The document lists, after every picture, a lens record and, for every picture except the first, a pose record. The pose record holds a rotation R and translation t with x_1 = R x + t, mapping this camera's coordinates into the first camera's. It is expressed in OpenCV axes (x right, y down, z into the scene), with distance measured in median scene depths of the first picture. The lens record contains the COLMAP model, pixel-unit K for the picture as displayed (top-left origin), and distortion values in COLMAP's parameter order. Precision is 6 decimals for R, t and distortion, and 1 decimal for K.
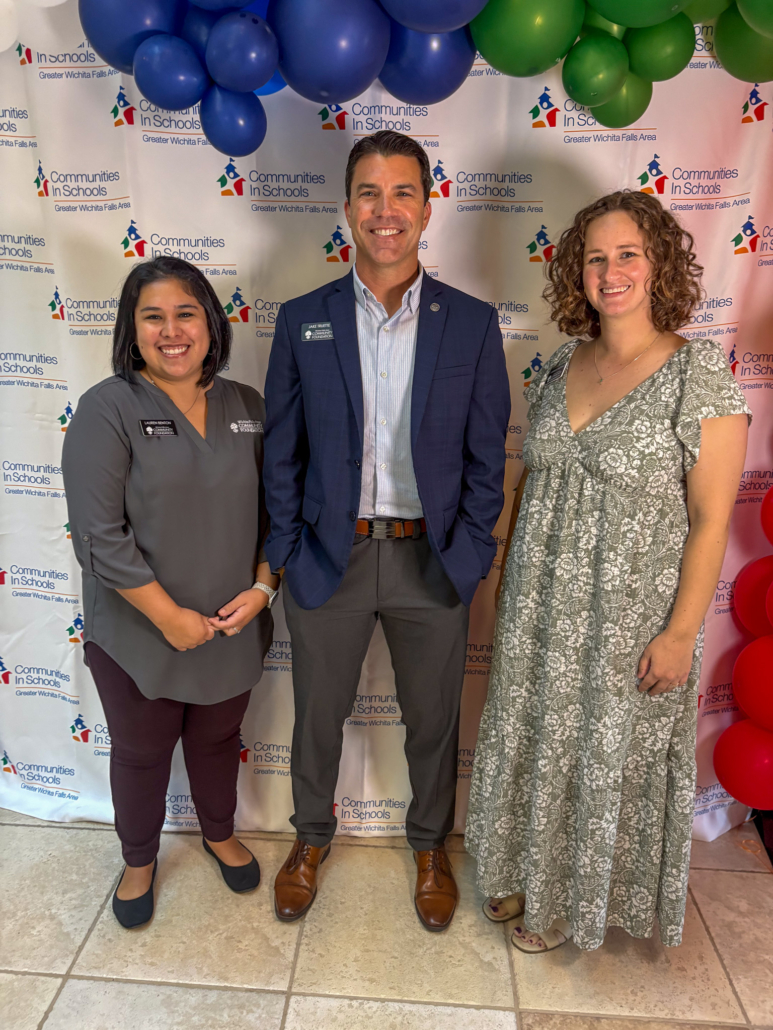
lens RADIAL K [[782.3, 0, 380.5], [0, 782.3, 515.9], [0, 0, 1]] dist [0.054391, -0.074101]
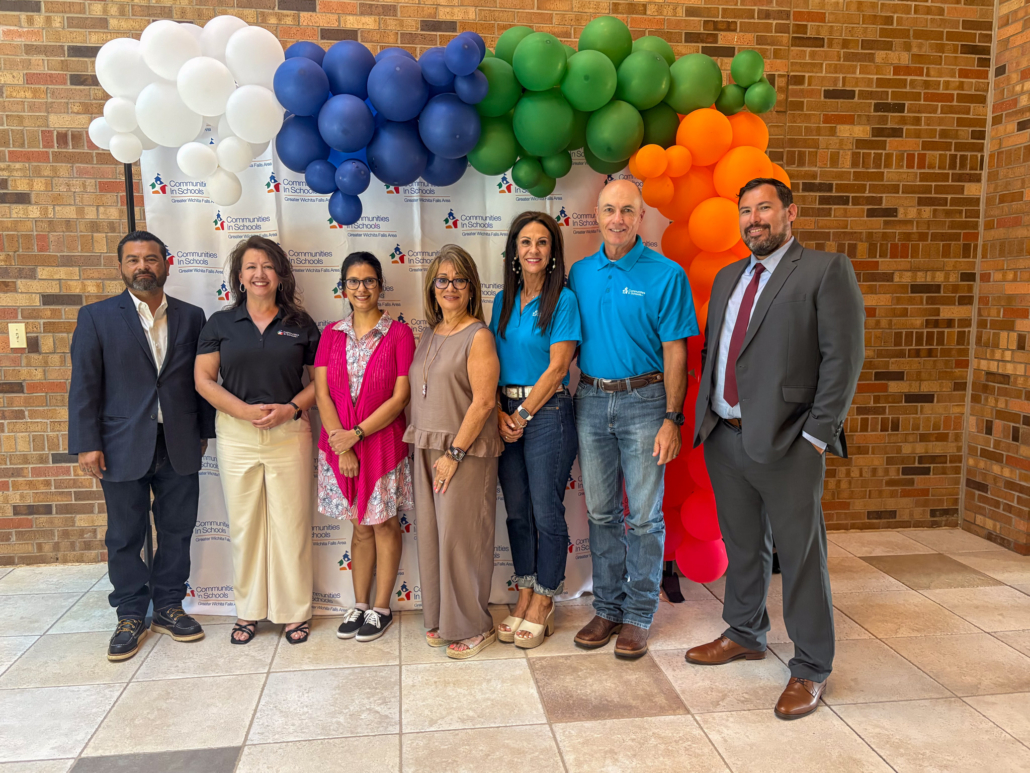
lens RADIAL K [[782.3, 0, 498.8], [0, 782.3, 391.0], [0, 0, 1]] dist [0.054391, -0.074101]
pose [[0.982481, -0.053398, 0.178549, -0.167749], [0.076538, 0.989158, -0.125335, 0.210940], [-0.169920, 0.136805, 0.975916, -0.761232]]
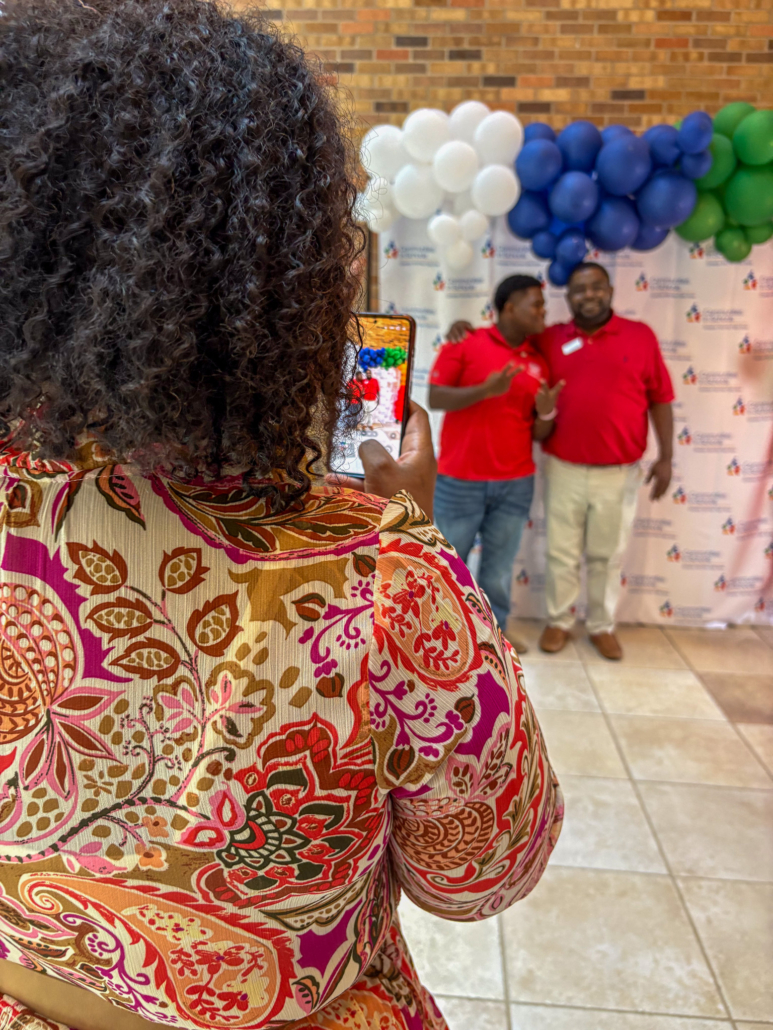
lens RADIAL K [[782.3, 0, 383.2], [0, 782.3, 500.5], [0, 0, 1]] dist [0.054391, -0.074101]
pose [[0.999799, 0.005744, -0.019199, -0.555101], [-0.006824, 0.998371, -0.056650, 0.258042], [0.018843, 0.056770, 0.998209, -1.014621]]
